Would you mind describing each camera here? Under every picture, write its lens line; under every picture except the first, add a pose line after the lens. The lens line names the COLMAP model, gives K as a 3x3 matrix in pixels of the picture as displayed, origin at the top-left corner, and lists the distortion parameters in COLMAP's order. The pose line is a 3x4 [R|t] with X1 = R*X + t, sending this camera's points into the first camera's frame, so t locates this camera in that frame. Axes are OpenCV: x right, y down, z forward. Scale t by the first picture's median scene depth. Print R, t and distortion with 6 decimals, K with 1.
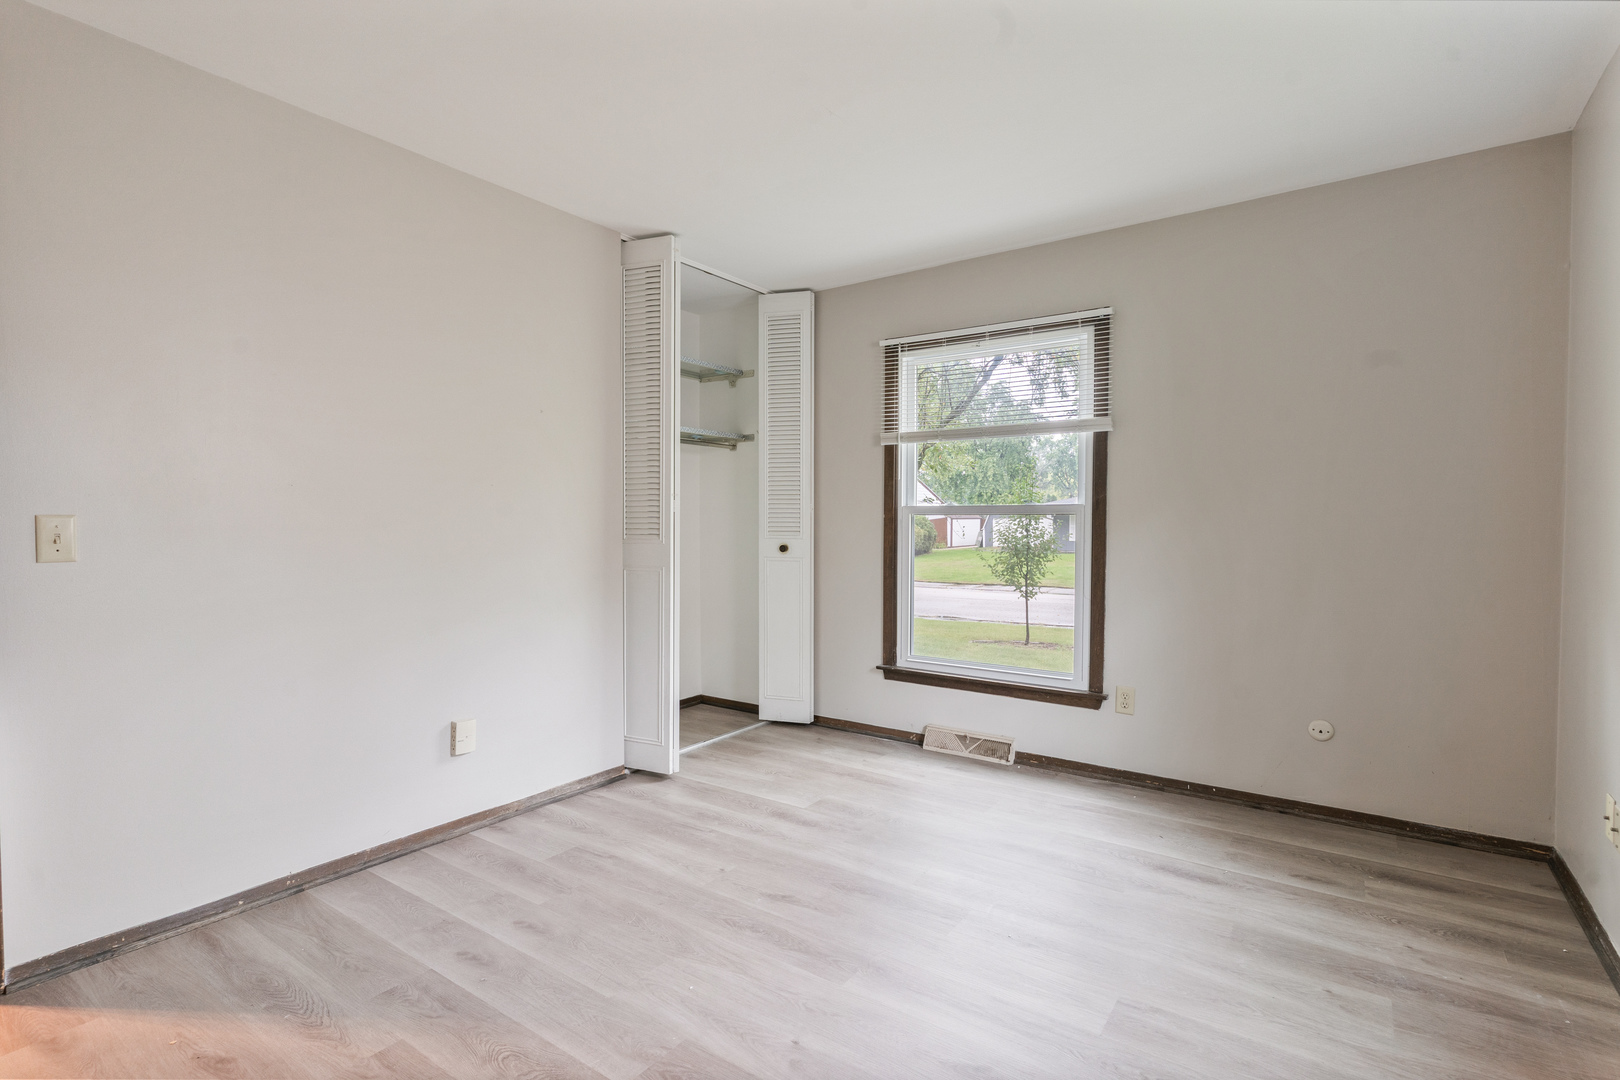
lens RADIAL K [[783.3, 0, 811.7], [0, 783.3, 541.5], [0, 0, 1]] dist [0.002268, 0.000436]
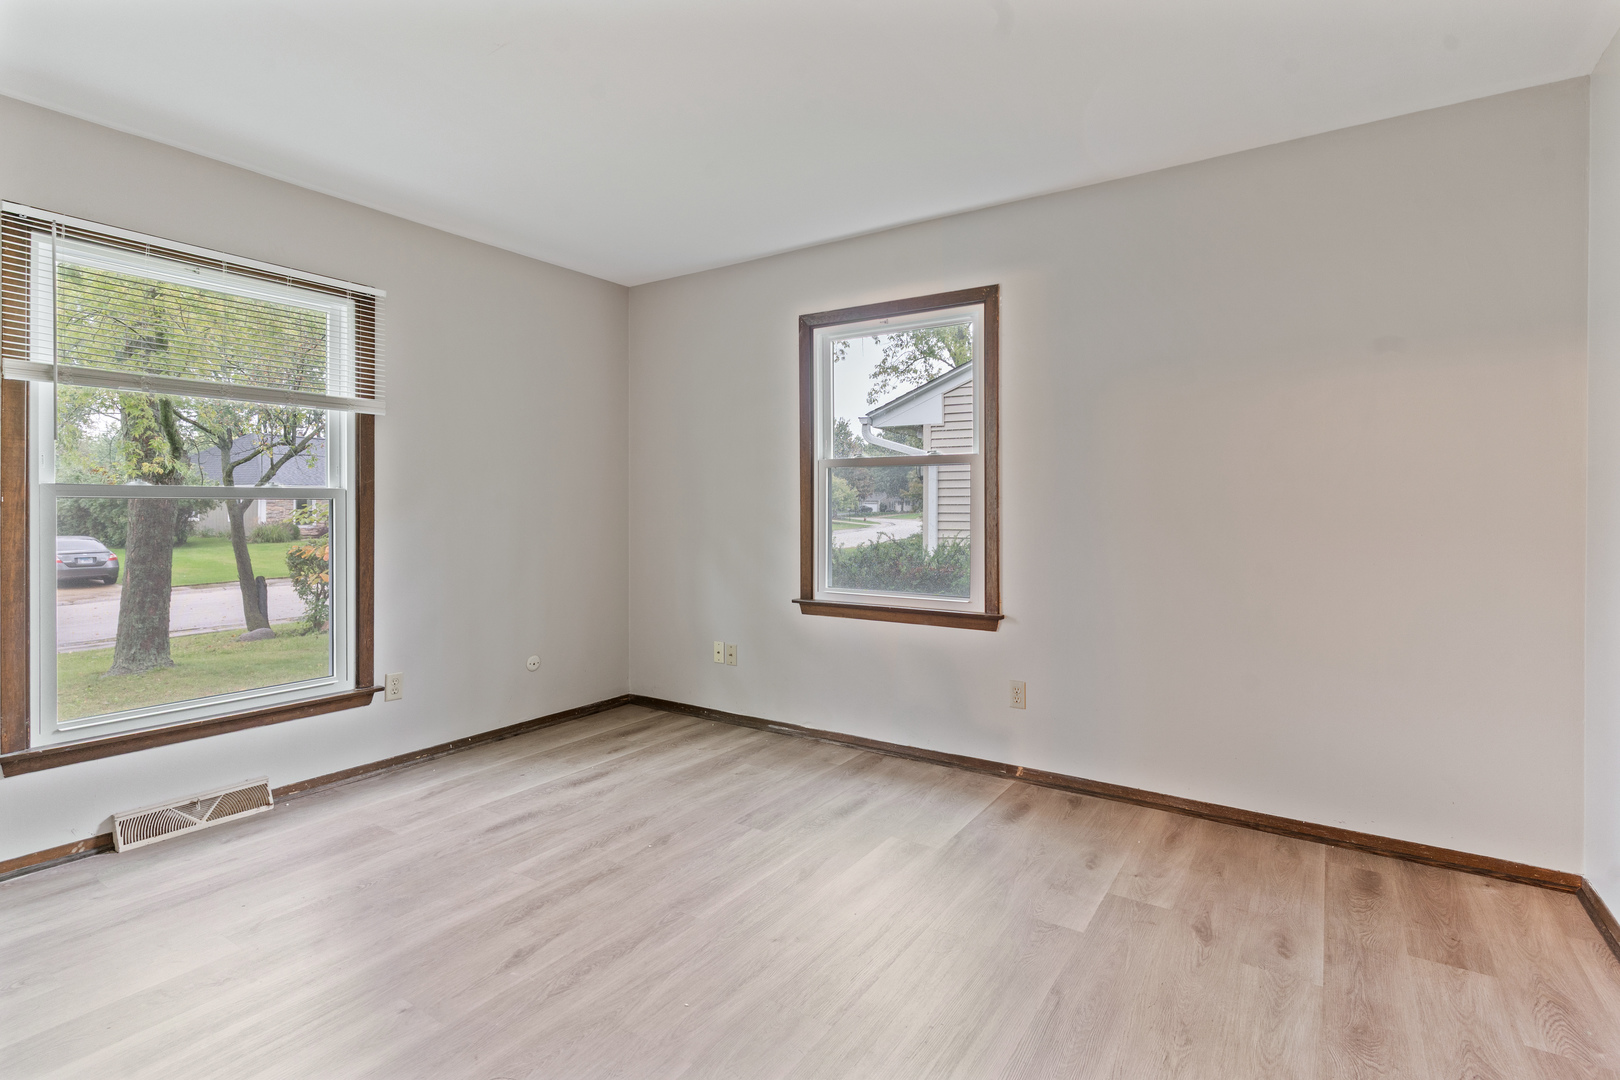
lens RADIAL K [[783.3, 0, 809.5], [0, 783.3, 506.9], [0, 0, 1]] dist [0.002268, 0.000436]
pose [[-0.028673, 0.004692, 0.999578, -0.617236], [0.037377, 0.999295, -0.003618, -0.002114], [-0.998890, 0.037258, -0.028829, 0.496052]]
